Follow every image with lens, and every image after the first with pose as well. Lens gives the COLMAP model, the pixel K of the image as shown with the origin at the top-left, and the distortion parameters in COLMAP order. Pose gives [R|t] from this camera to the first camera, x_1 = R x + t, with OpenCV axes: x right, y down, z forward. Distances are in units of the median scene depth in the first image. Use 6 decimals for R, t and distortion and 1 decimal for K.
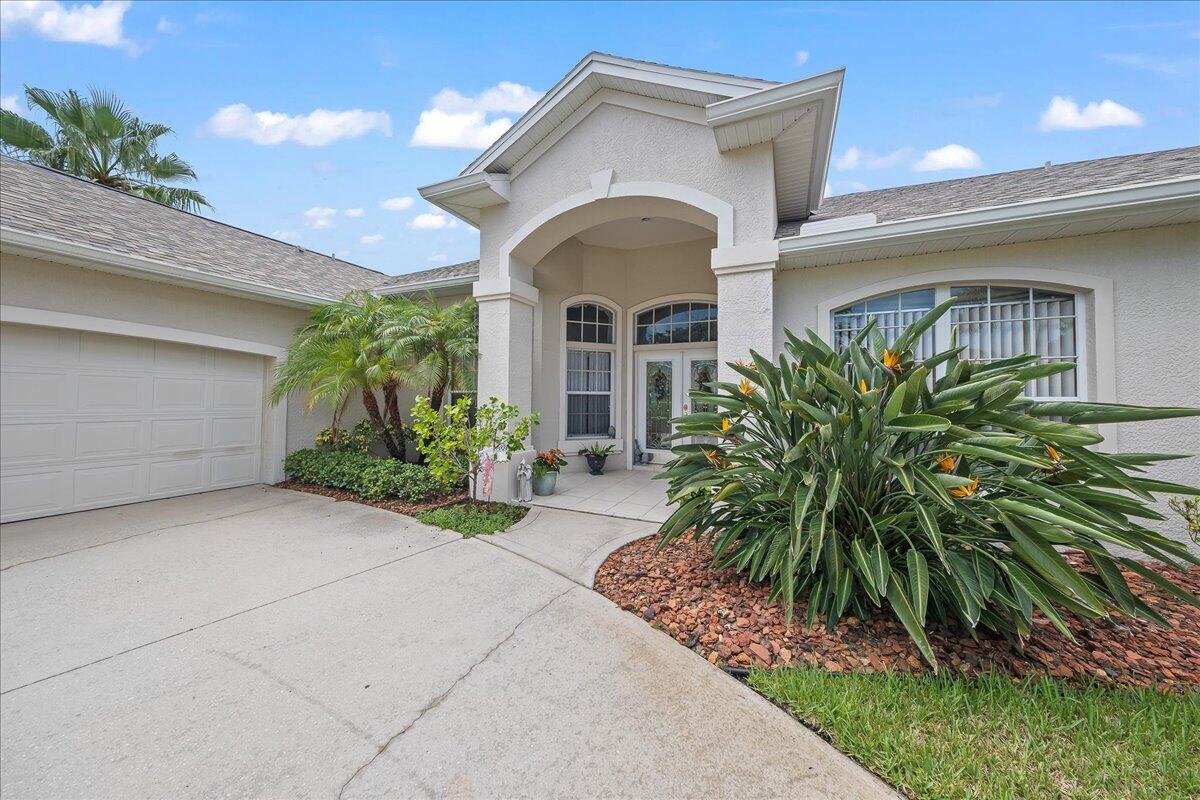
lens RADIAL K [[405.9, 0, 607.8], [0, 405.9, 395.2], [0, 0, 1]] dist [-0.003117, -0.000065]
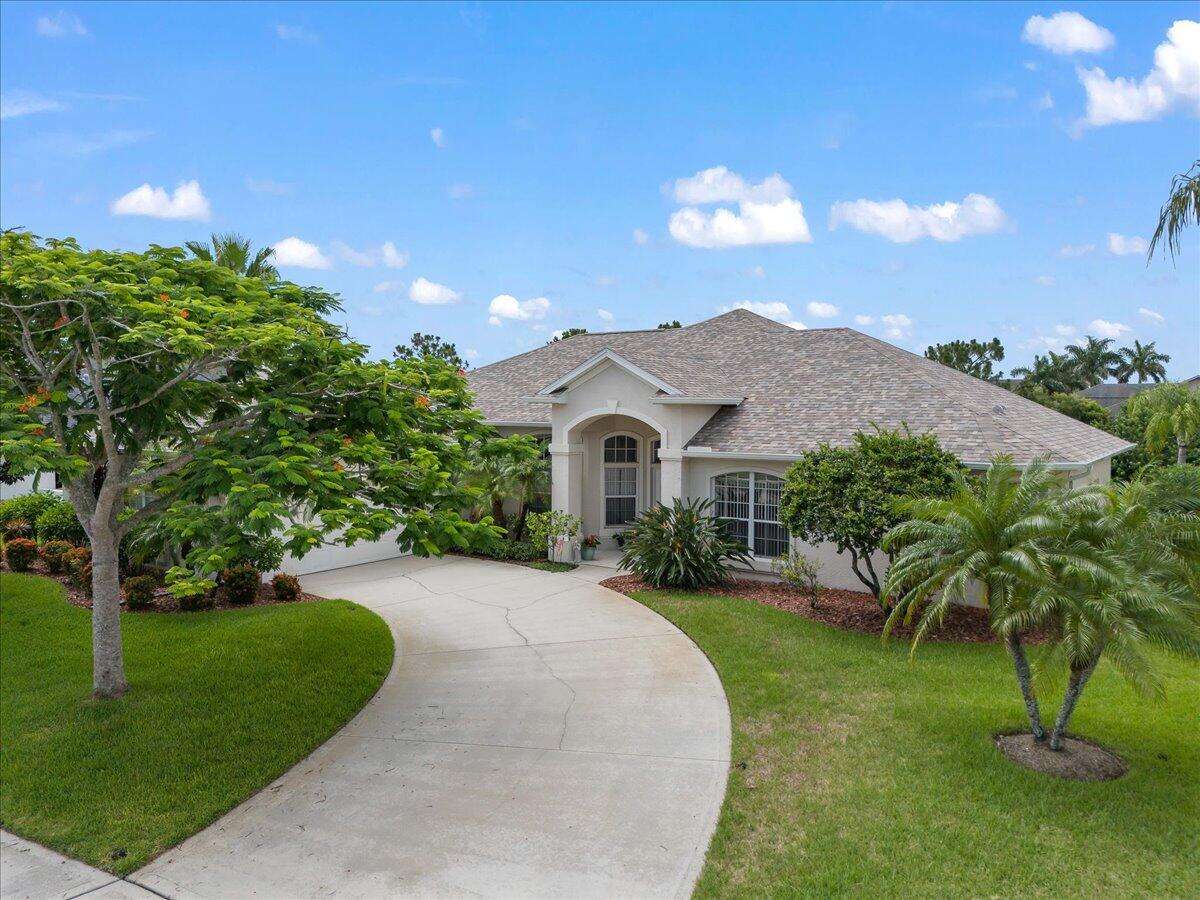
lens RADIAL K [[880.1, 0, 593.2], [0, 880.1, 449.0], [0, 0, 1]] dist [0.025291, -0.011198]
pose [[0.980553, 0.005245, -0.196182, 0.625476], [0.005945, 0.998390, 0.056405, -0.464374], [0.196162, -0.056475, 0.978944, -2.771111]]
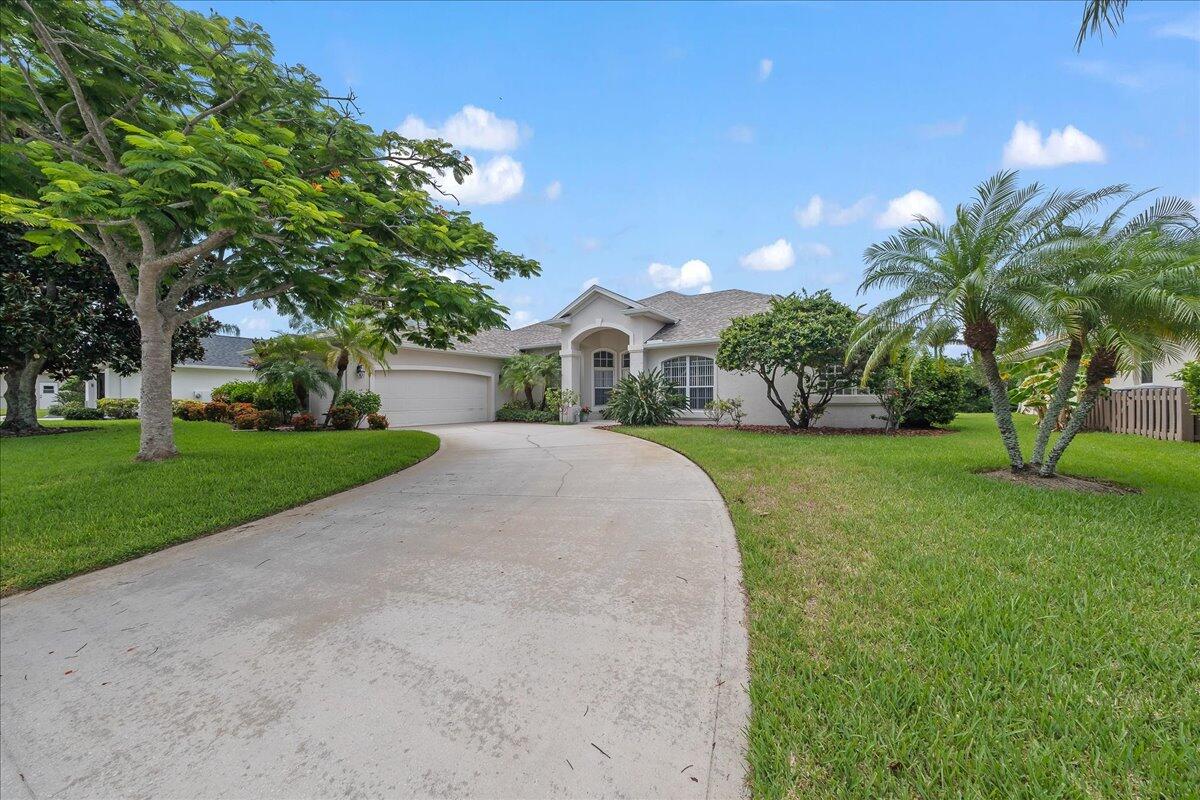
lens RADIAL K [[405.9, 0, 600.3], [0, 405.9, 400.9], [0, 0, 1]] dist [-0.003117, -0.000065]
pose [[0.986285, -0.011131, -0.164678, 0.437844], [0.013113, 0.999854, 0.010955, 0.060577], [0.164532, -0.012964, 0.986287, -1.846415]]
